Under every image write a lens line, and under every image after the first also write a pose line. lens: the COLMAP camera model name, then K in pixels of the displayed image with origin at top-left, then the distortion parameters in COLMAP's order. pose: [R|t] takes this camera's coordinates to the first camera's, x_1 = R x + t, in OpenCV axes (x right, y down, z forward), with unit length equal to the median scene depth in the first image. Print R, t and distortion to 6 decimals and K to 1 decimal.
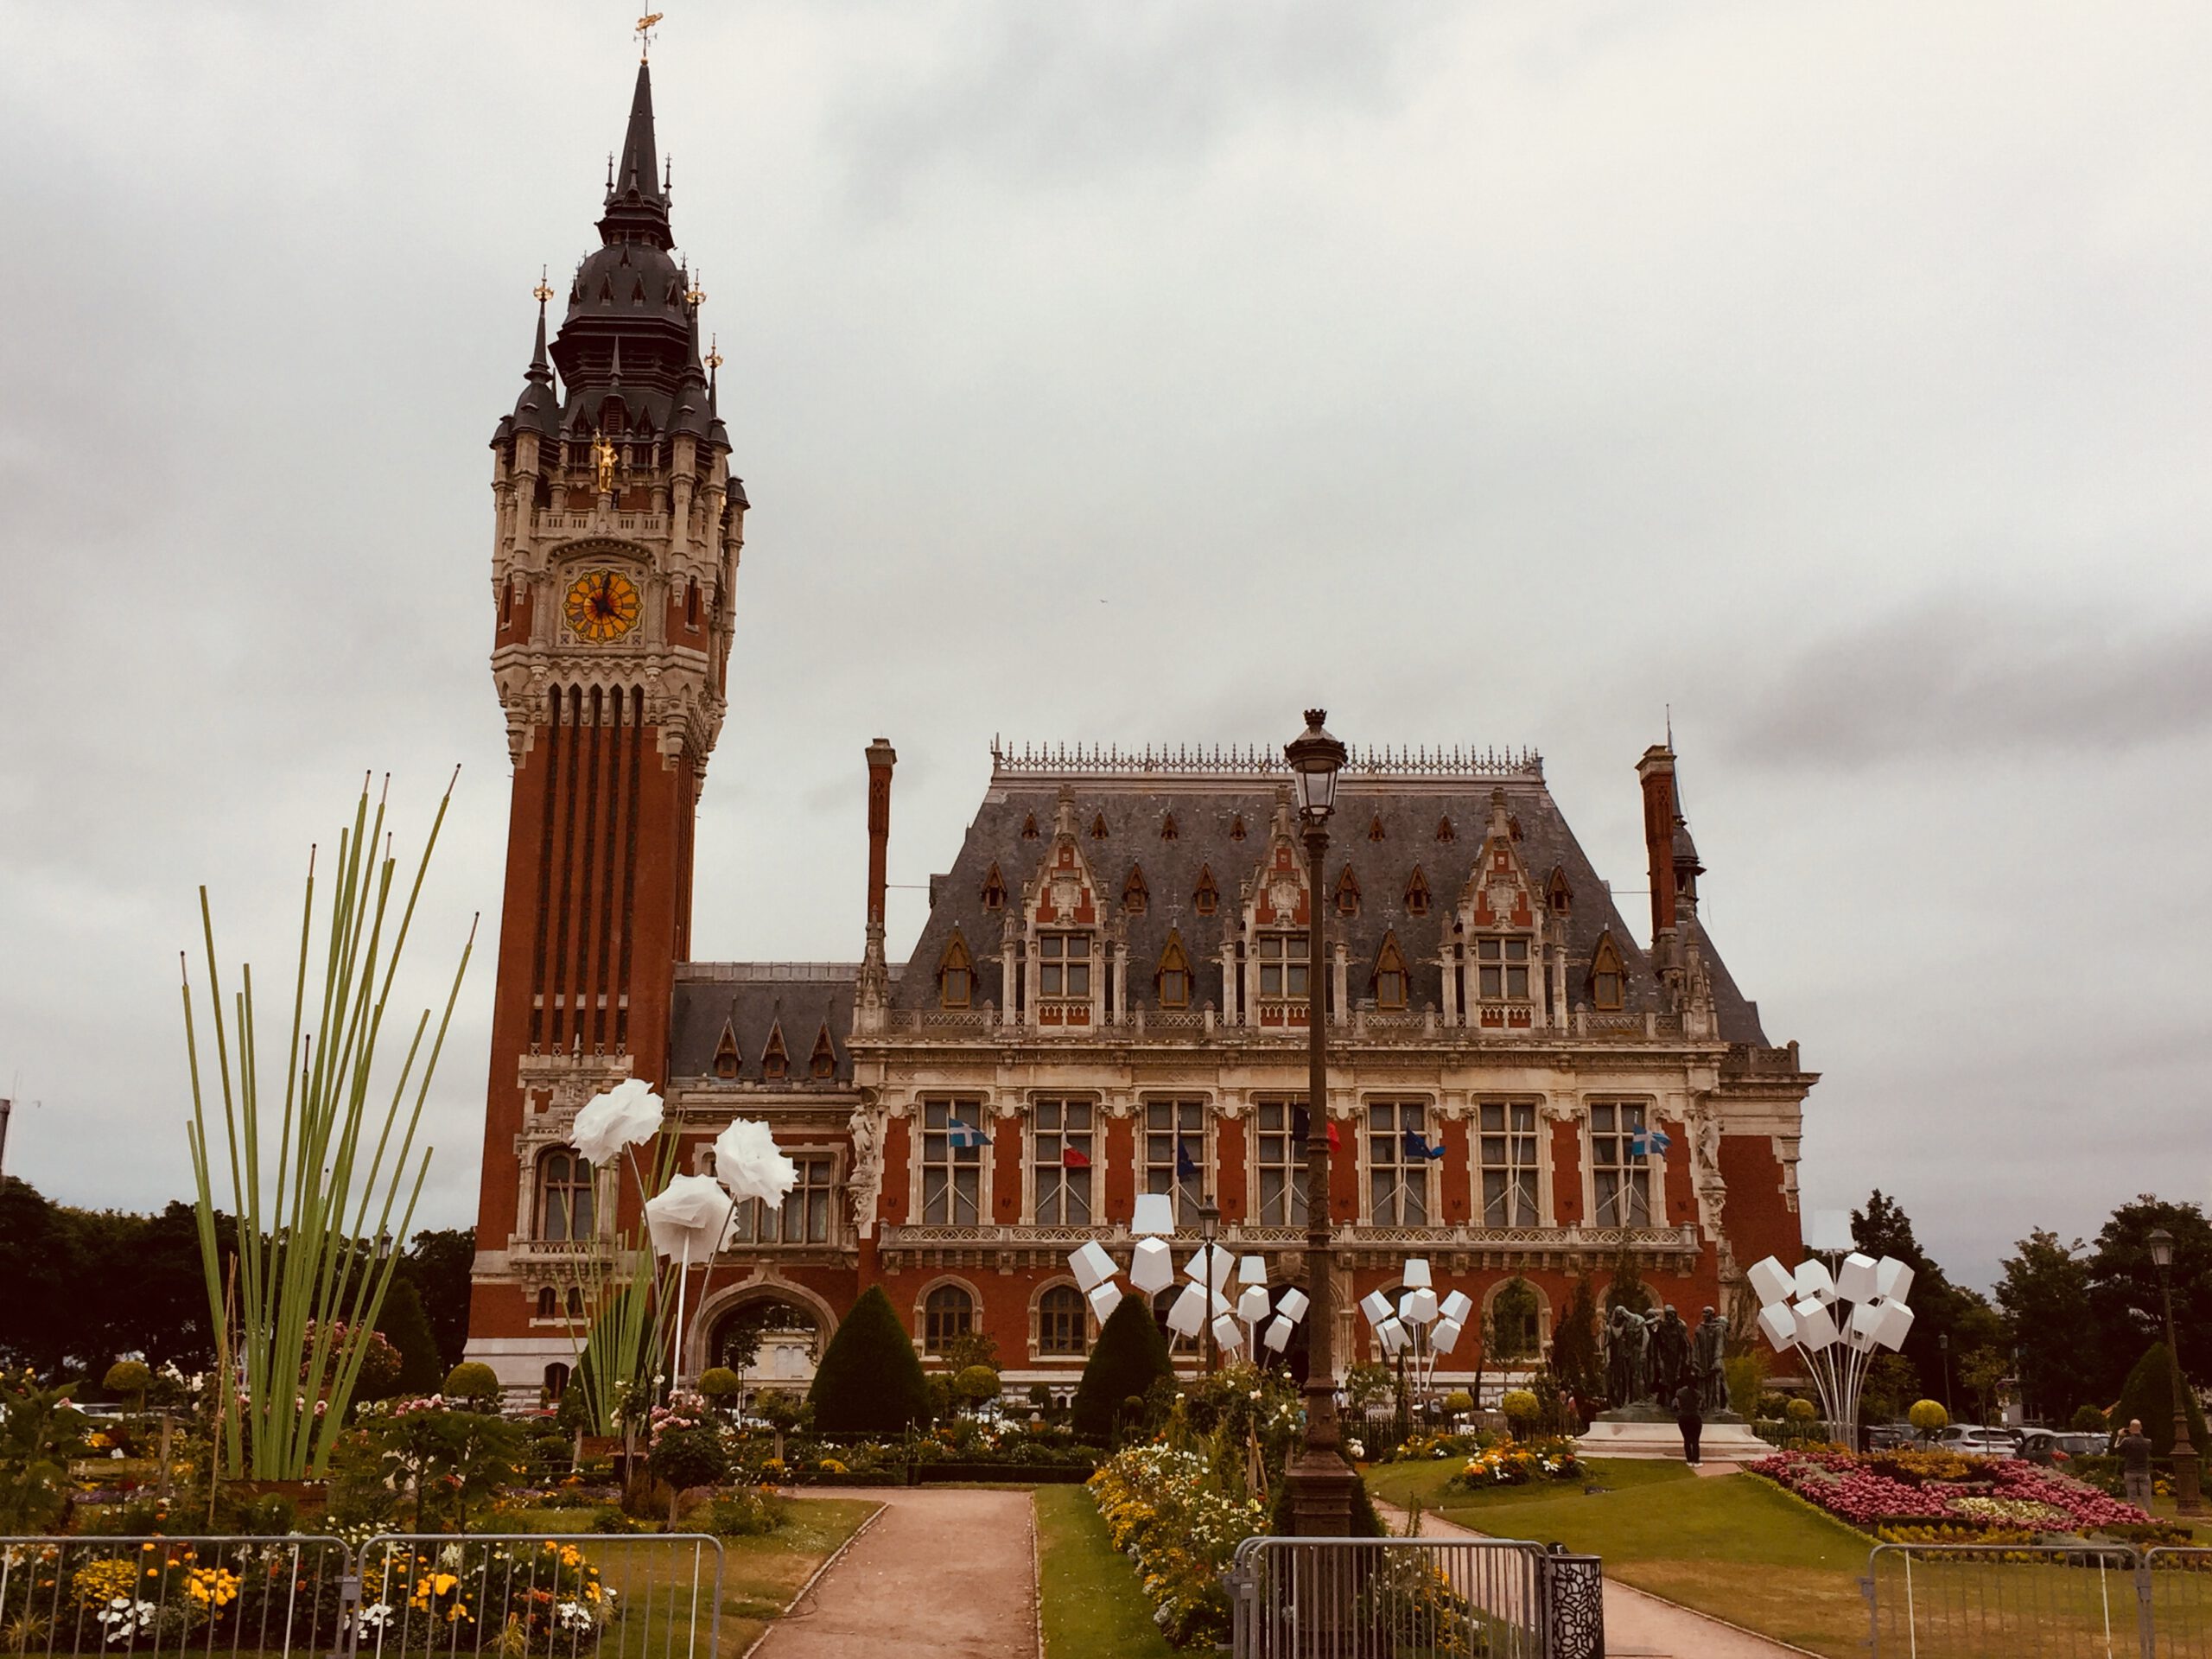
lens RADIAL K [[2465.2, 0, 1138.2], [0, 2465.2, 786.3], [0, 0, 1]] dist [0.017924, 0.000000]
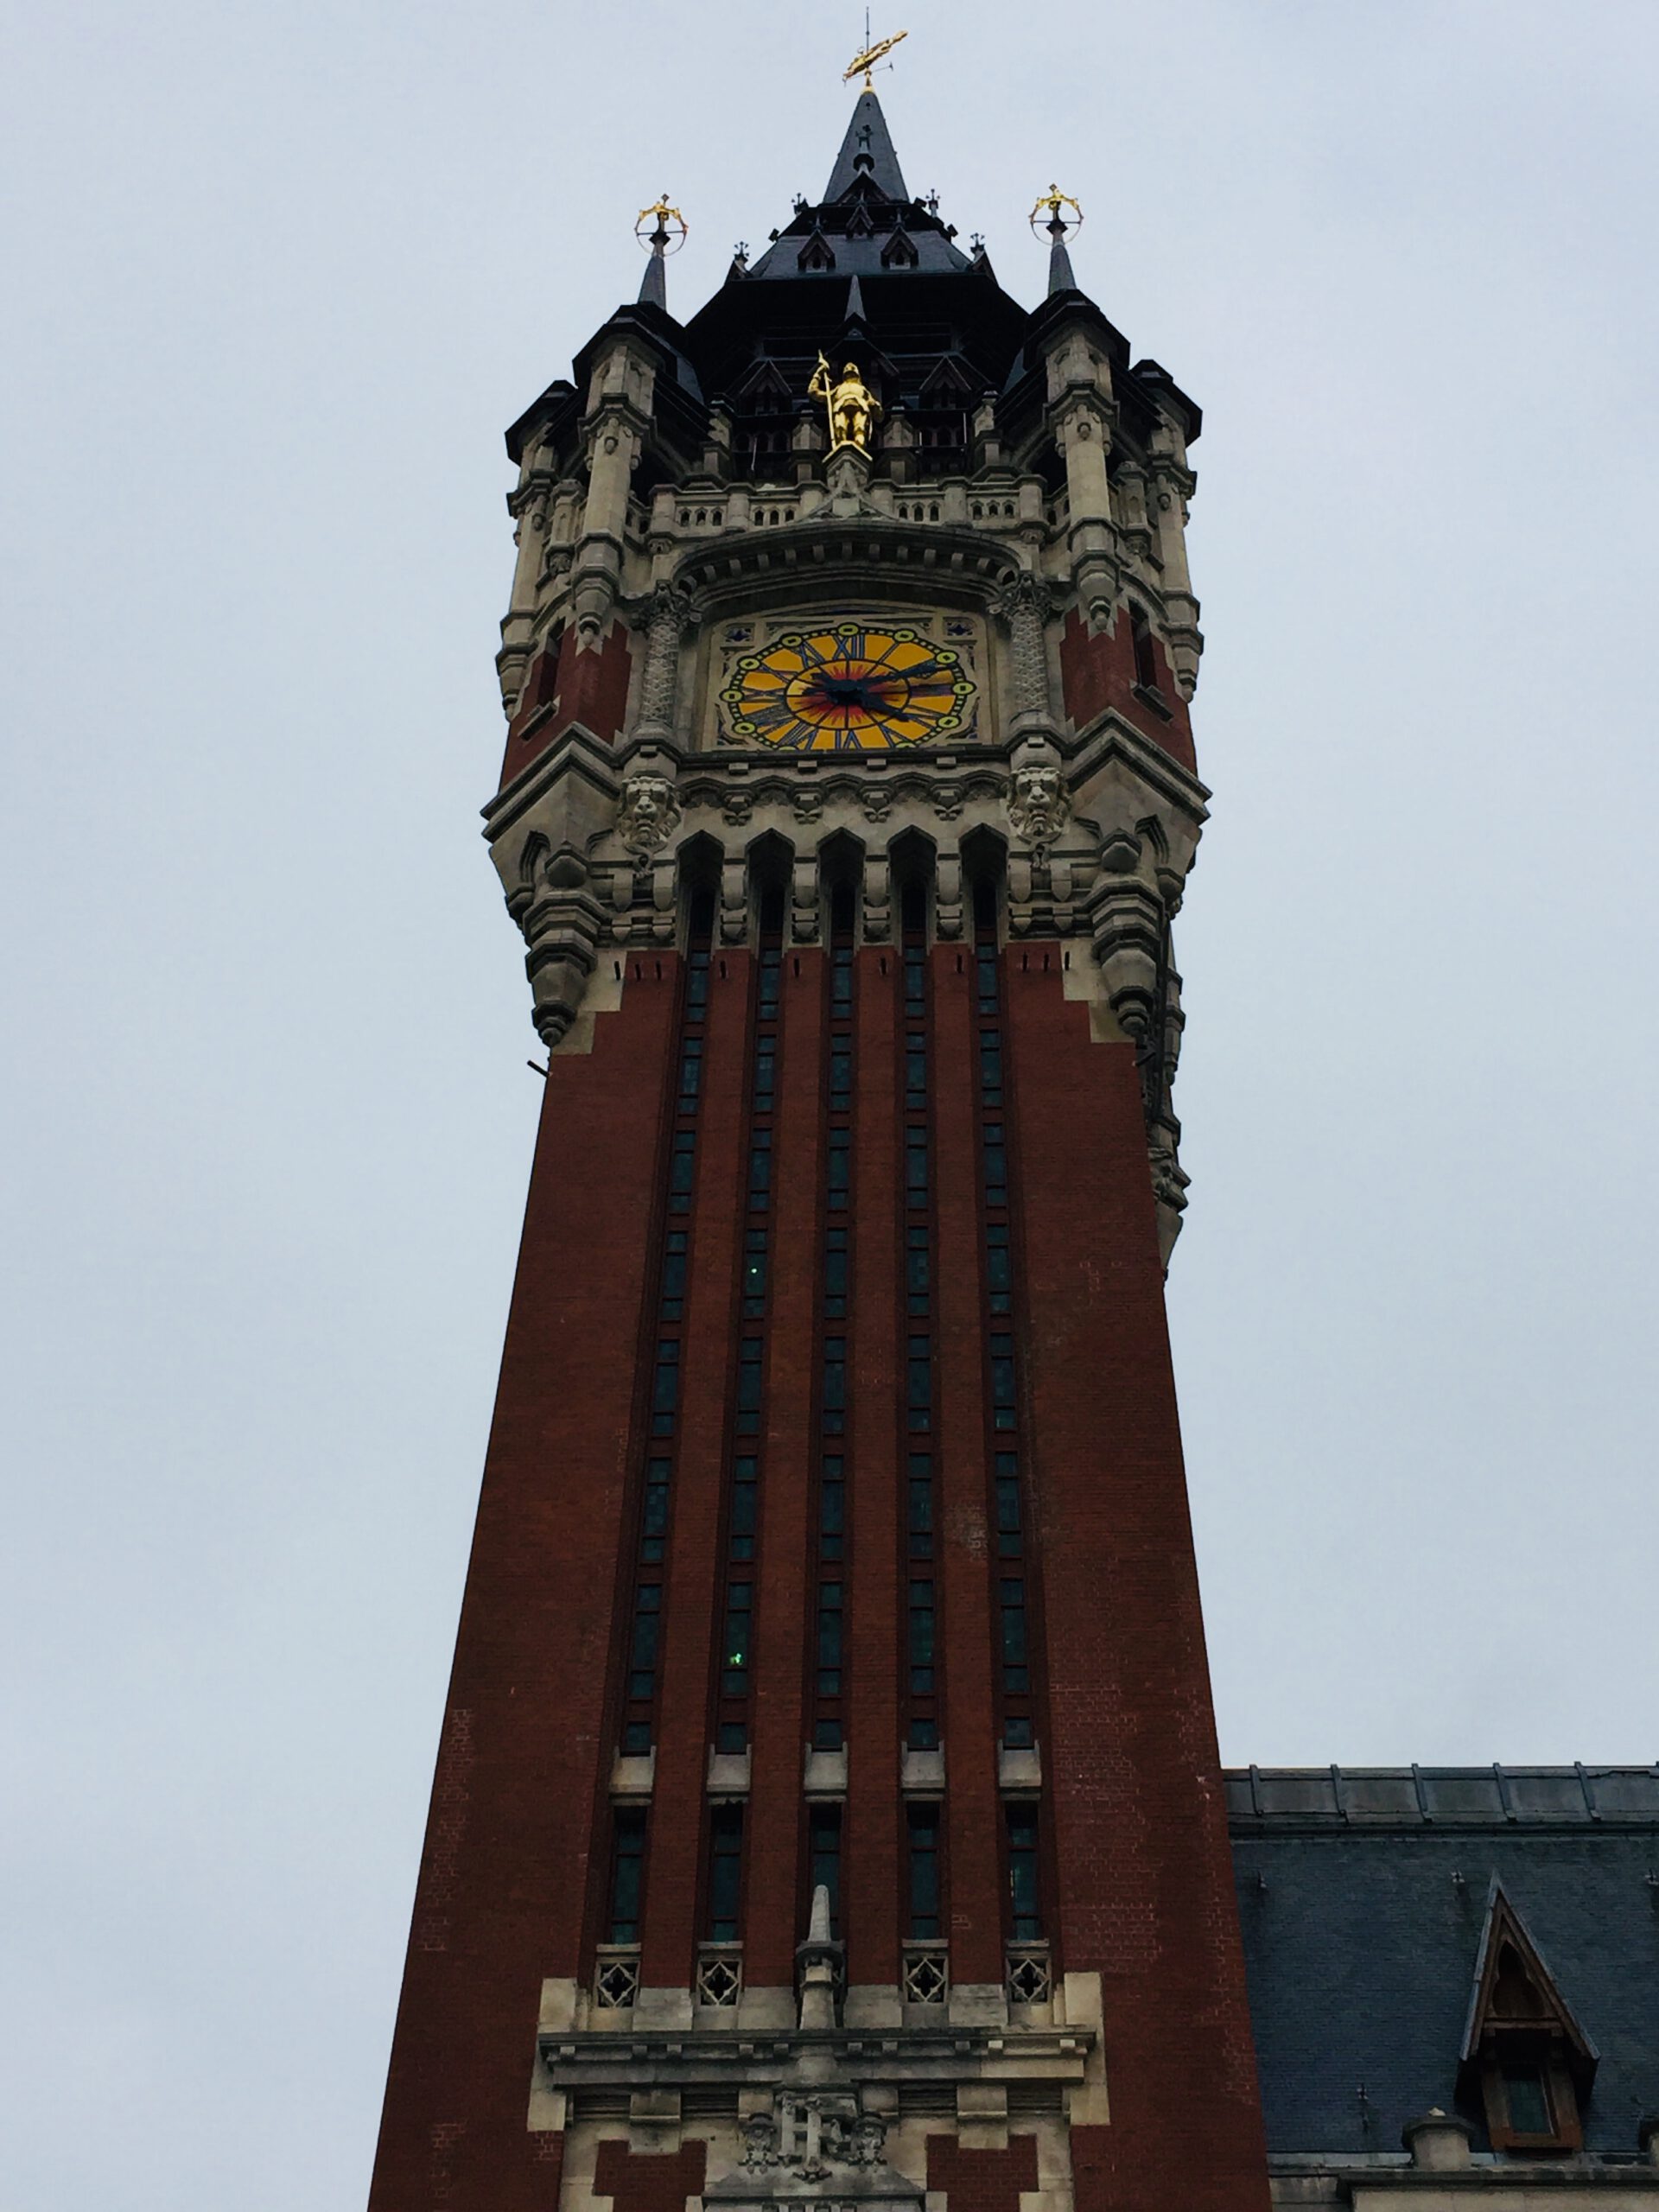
lens RADIAL K [[2958.7, 0, 838.6], [0, 2958.7, 1104.5], [0, 0, 1]] dist [0.041382, 0.000000]
pose [[0.996370, -0.052807, -0.066769, -0.209948], [0.006422, 0.828730, -0.559613, 0.189569], [0.084885, 0.557152, 0.826060, 0.773483]]
